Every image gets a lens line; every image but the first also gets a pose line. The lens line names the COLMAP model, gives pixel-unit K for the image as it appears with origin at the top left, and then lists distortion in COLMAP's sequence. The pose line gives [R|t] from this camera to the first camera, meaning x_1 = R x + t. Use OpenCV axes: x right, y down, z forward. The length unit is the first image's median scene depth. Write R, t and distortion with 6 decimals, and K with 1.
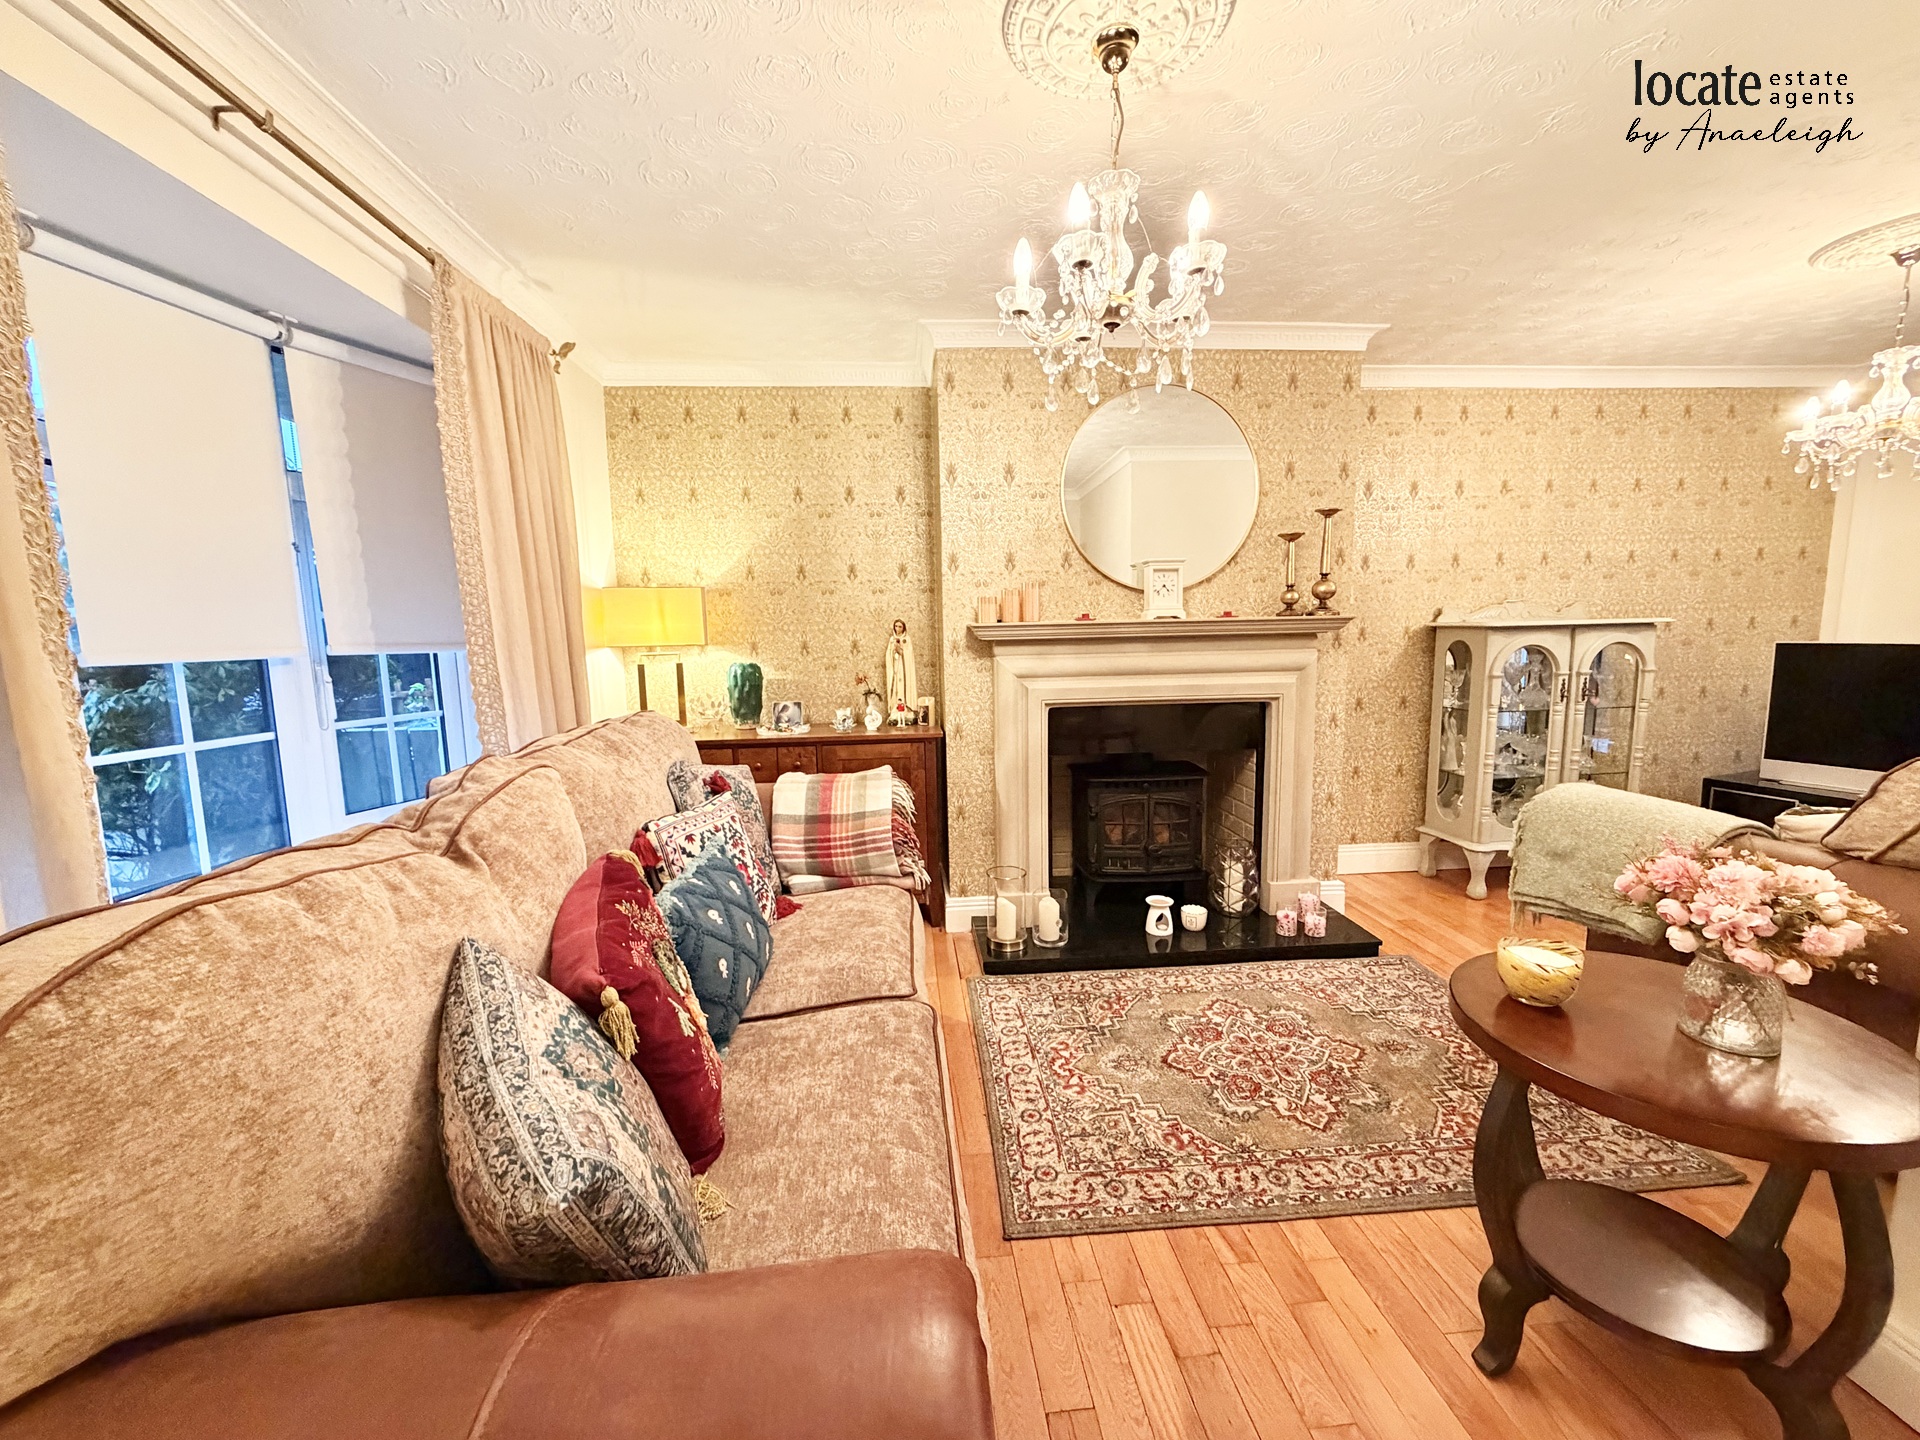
lens RADIAL K [[765.5, 0, 955.1], [0, 765.5, 723.6], [0, 0, 1]] dist [0.000394, -0.000176]
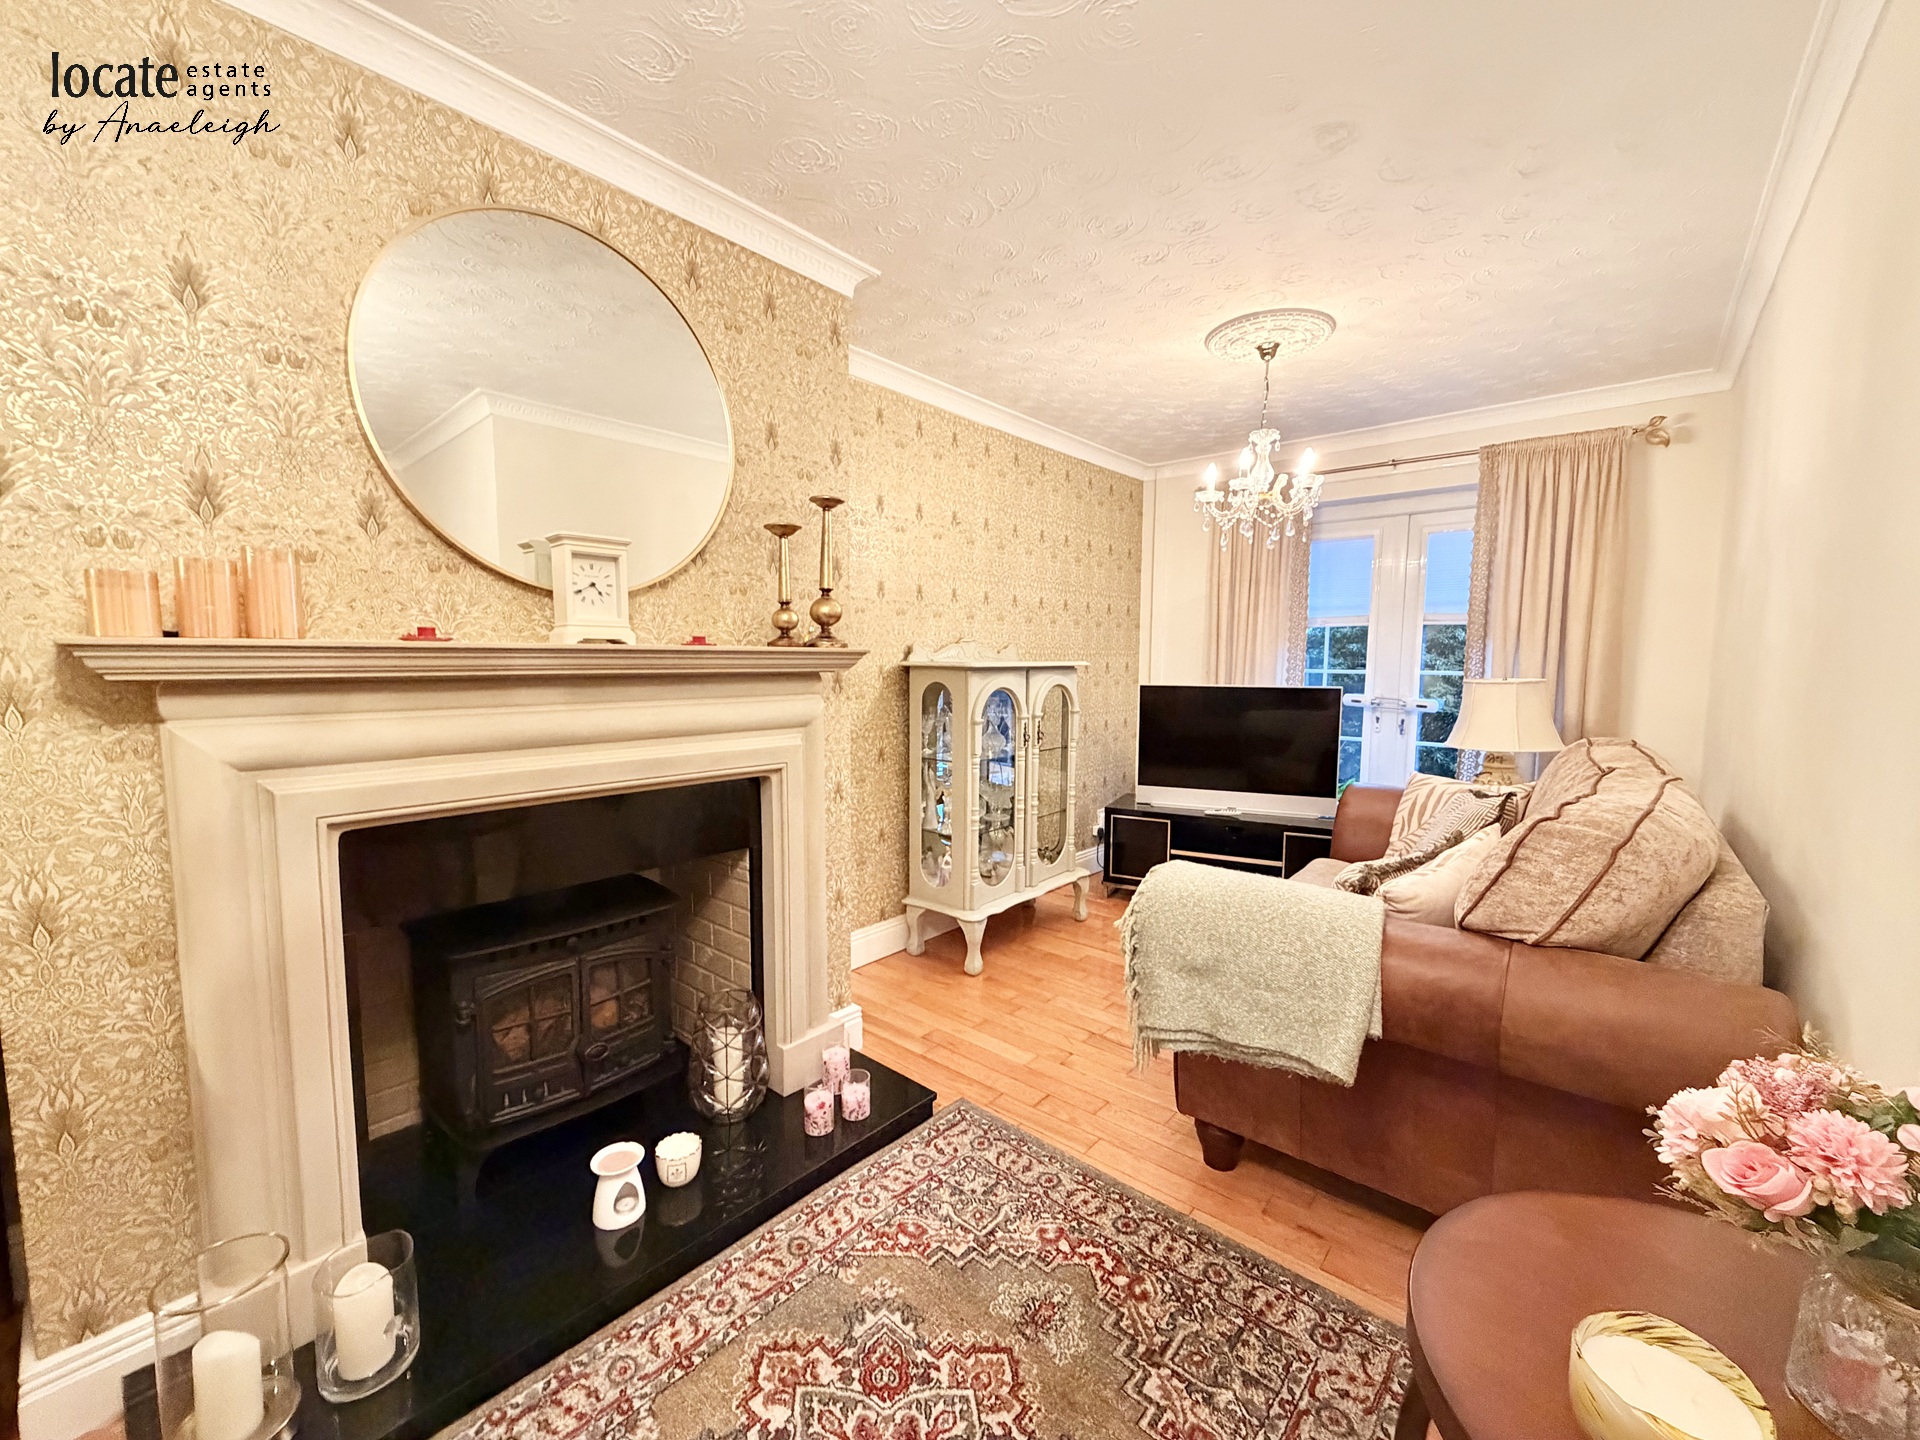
lens RADIAL K [[765.5, 0, 955.1], [0, 765.5, 723.6], [0, 0, 1]] dist [0.000394, -0.000176]
pose [[0.714440, -0.035685, 0.698786, 0.067129], [0.068728, 0.997448, -0.019331, -0.048986], [-0.696313, 0.061837, 0.715069, 0.412249]]
